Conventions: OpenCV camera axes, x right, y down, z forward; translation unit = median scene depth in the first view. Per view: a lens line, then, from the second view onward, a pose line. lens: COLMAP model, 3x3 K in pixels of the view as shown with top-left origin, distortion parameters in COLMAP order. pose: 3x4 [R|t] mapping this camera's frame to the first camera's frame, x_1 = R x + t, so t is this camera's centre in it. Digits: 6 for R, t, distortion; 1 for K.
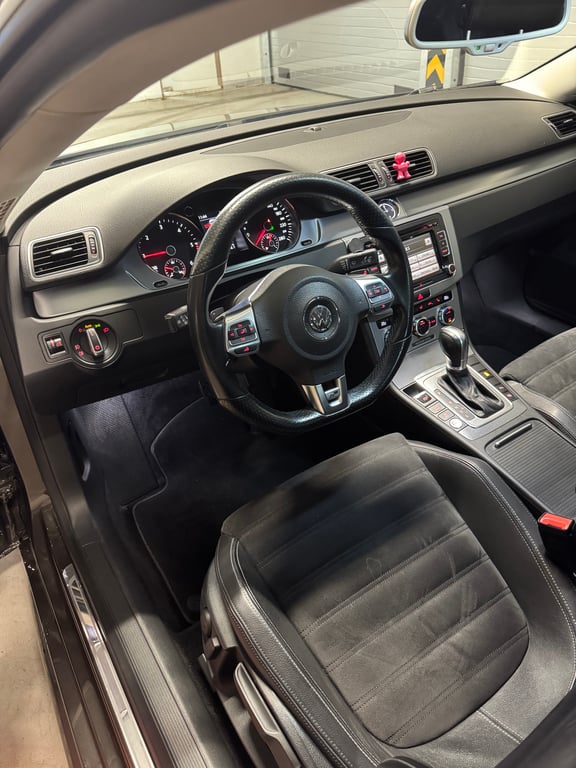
lens RADIAL K [[540.8, 0, 288.0], [0, 540.8, 384.0], [0, 0, 1]] dist [0.086048, 0.000430]
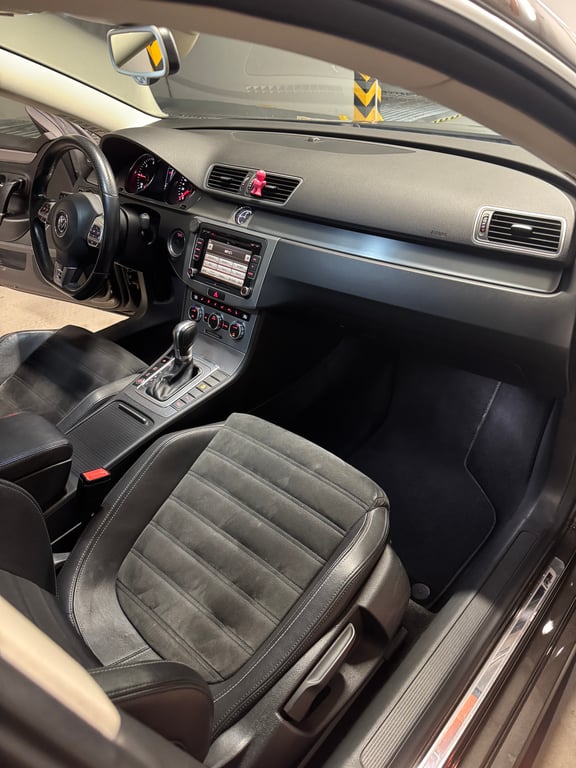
lens RADIAL K [[531.7, 0, 288.0], [0, 531.7, 384.0], [0, 0, 1]] dist [0.055732, -0.000019]
pose [[0.265014, 0.587958, -0.764247, 1.211416], [-0.534633, 0.749197, 0.390987, -0.523706], [0.802456, 0.304975, 0.512889, 0.604817]]
